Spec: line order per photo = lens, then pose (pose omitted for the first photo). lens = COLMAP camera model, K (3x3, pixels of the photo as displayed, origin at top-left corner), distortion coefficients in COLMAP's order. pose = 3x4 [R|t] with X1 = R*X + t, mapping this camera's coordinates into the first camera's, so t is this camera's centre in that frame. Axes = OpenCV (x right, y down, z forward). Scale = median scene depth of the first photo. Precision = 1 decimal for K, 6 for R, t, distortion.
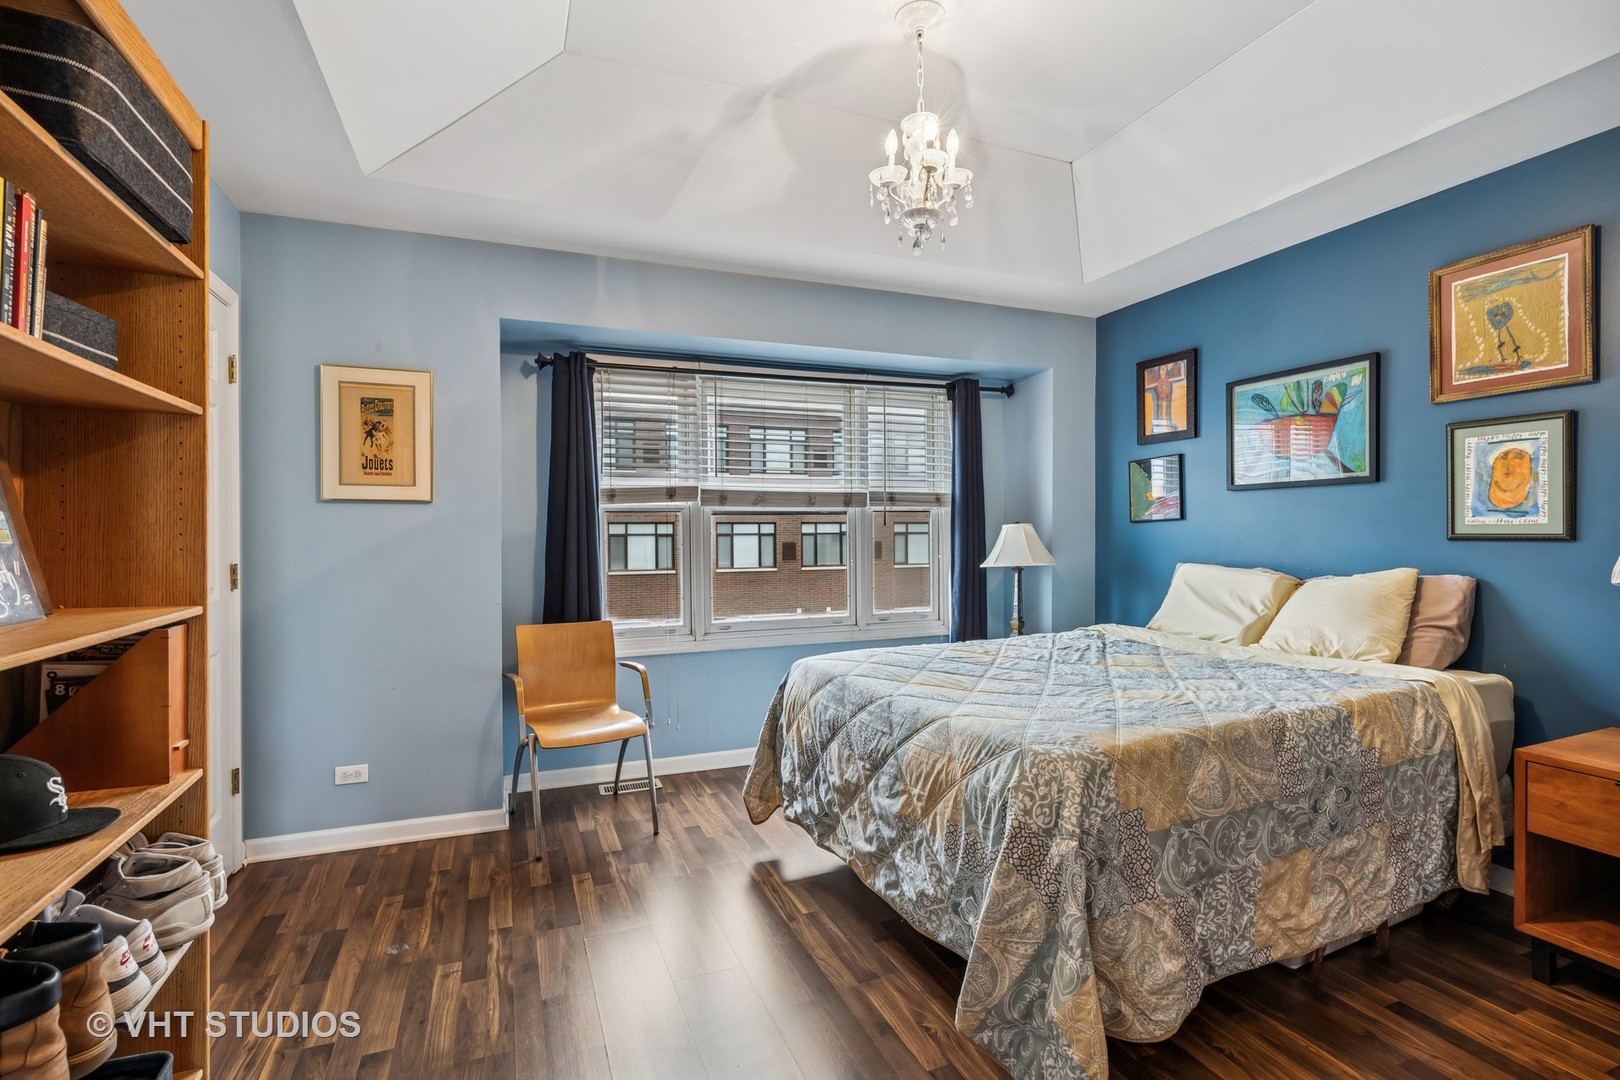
lens RADIAL K [[752.5, 0, 809.0], [0, 752.5, 535.5], [0, 0, 1]] dist [-0.006425, -0.000164]
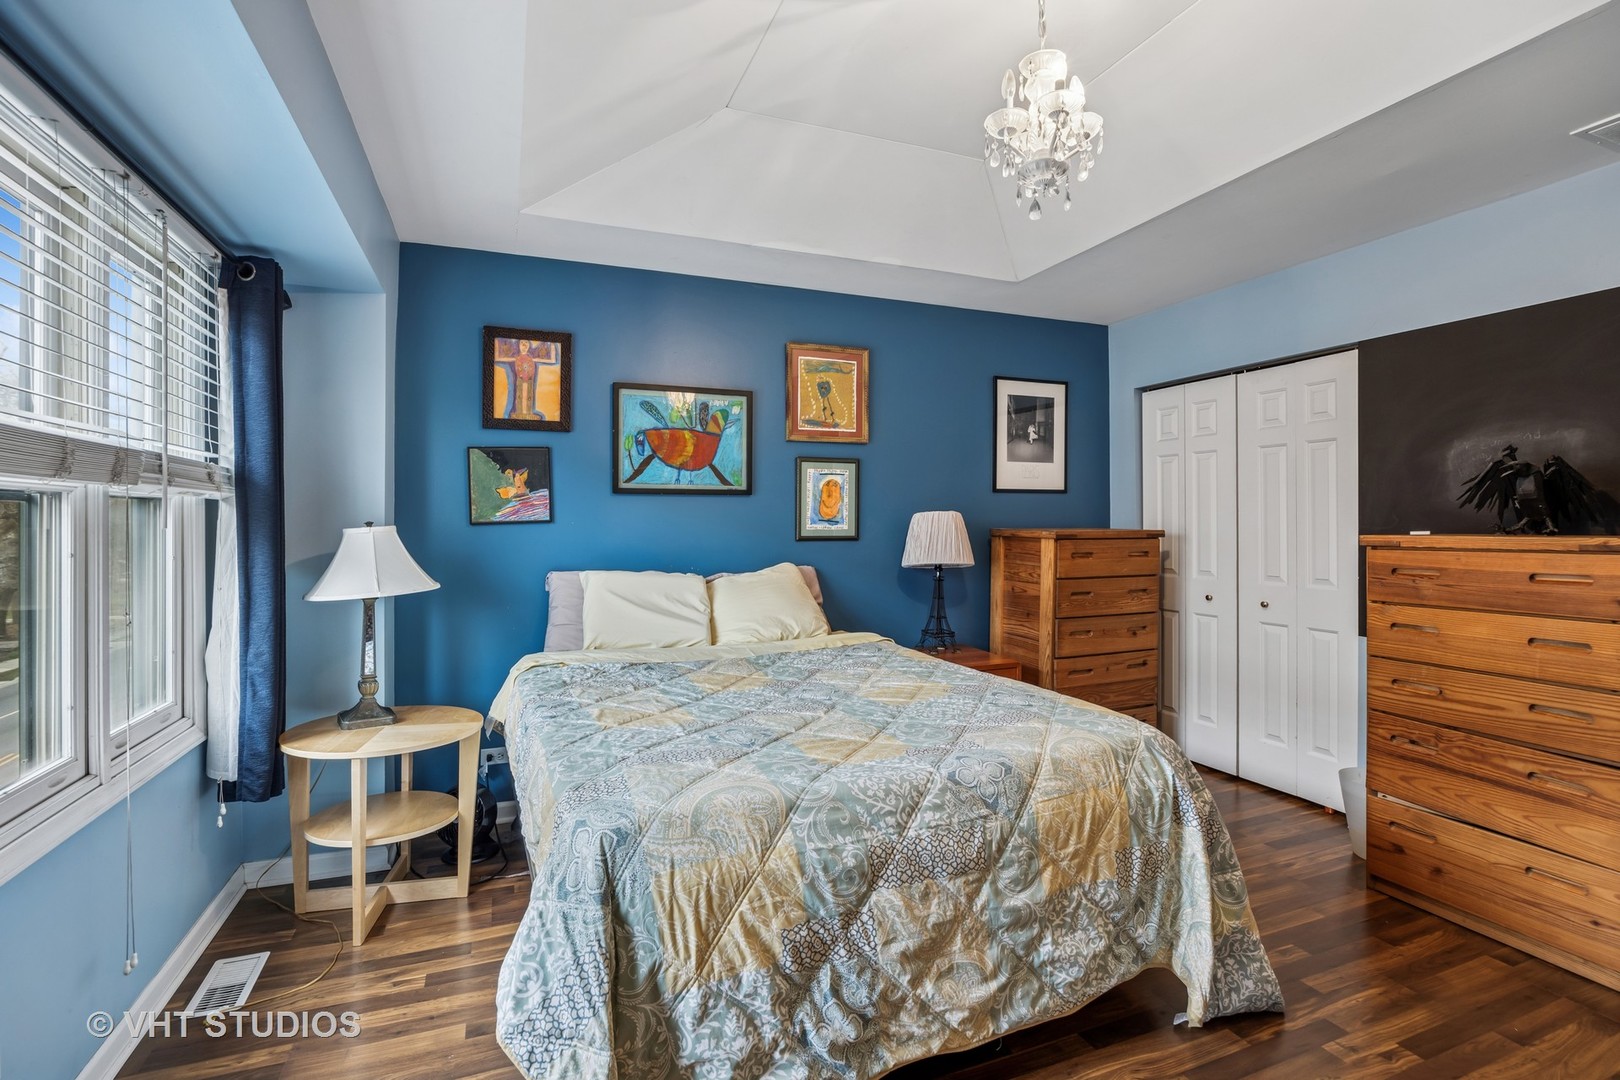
lens RADIAL K [[752.5, 0, 806.3], [0, 752.5, 515.7], [0, 0, 1]] dist [-0.006425, -0.000164]
pose [[0.008391, 0.015354, 0.999847, -0.545327], [0.005642, 0.999865, -0.015402, -0.019020], [-0.999949, 0.005771, 0.008303, 0.989051]]
